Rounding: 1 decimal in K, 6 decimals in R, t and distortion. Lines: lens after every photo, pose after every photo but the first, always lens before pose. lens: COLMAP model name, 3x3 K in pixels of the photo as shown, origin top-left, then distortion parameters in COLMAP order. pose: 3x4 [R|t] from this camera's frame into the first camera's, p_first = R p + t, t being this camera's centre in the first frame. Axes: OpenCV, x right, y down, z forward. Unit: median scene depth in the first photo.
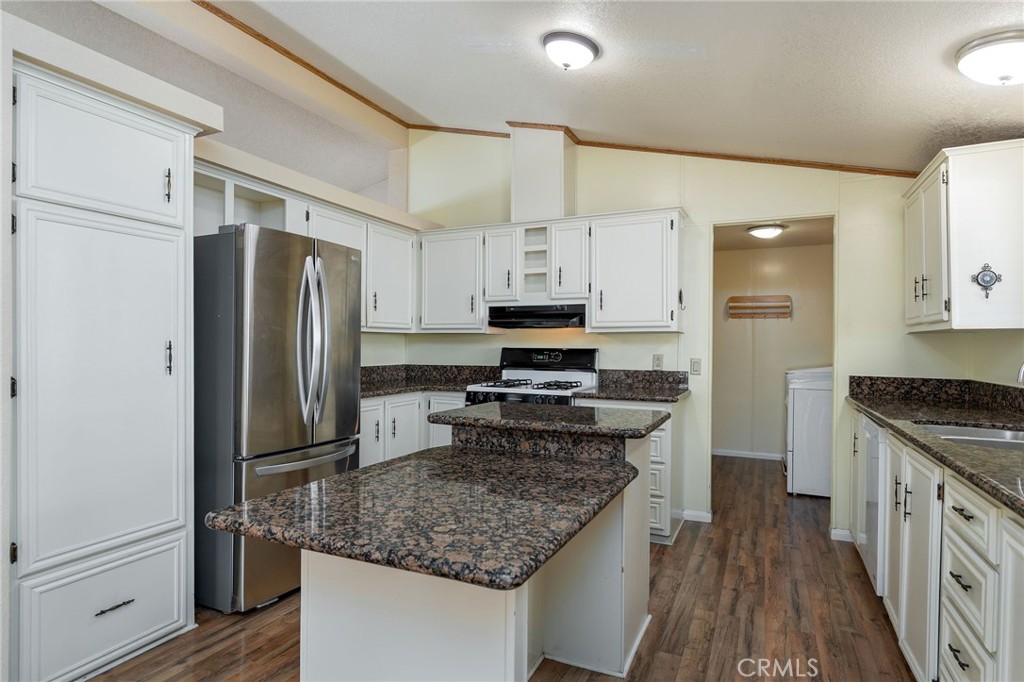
lens RADIAL K [[553.9, 0, 517.6], [0, 553.9, 343.8], [0, 0, 1]] dist [-0.004813, 0.001545]
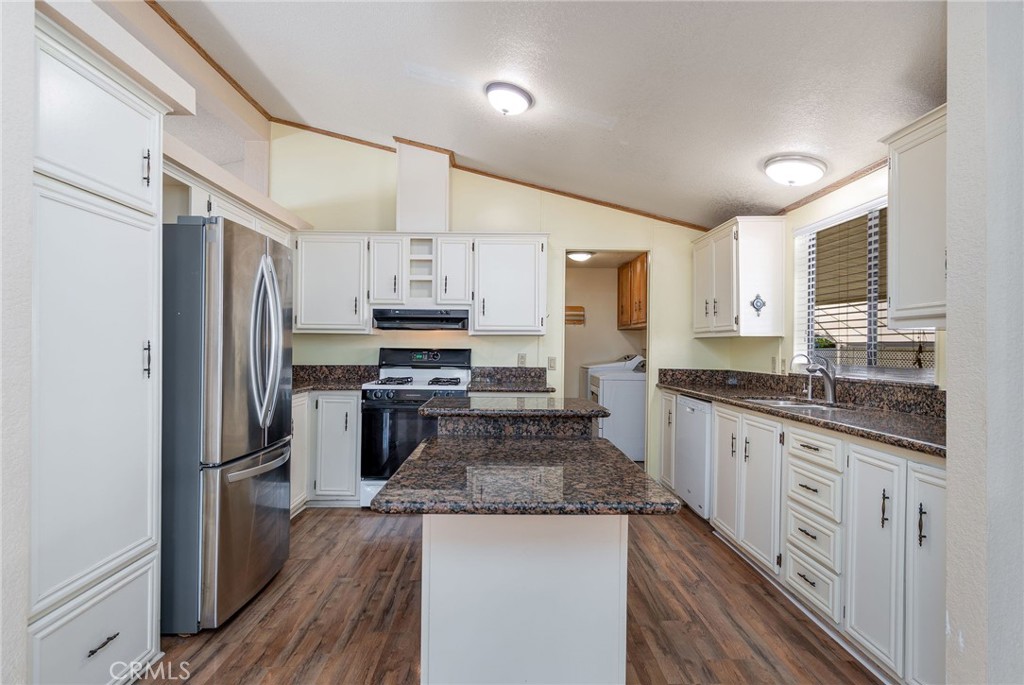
lens RADIAL K [[529.5, 0, 506.7], [0, 529.5, 344.5], [0, 0, 1]] dist [0.002025, 0.000647]
pose [[0.900097, 0.003715, 0.435673, -0.367477], [-0.004419, 0.999990, 0.000603, -0.001535], [-0.435667, -0.002468, 0.900105, -0.024651]]
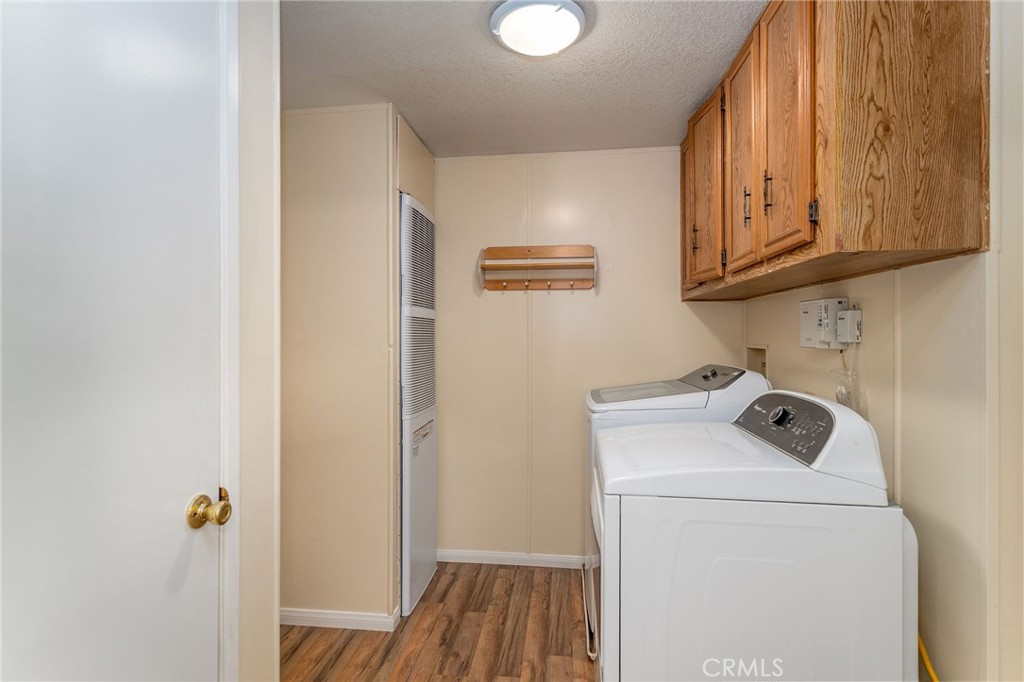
lens RADIAL K [[495.8, 0, 510.4], [0, 495.8, 343.8], [0, 0, 1]] dist [-0.001291, -0.000715]
pose [[0.946230, 0.012671, 0.323246, 0.523356], [-0.013545, 0.999908, 0.000452, 0.009964], [-0.323211, -0.004806, 0.946315, 1.134672]]
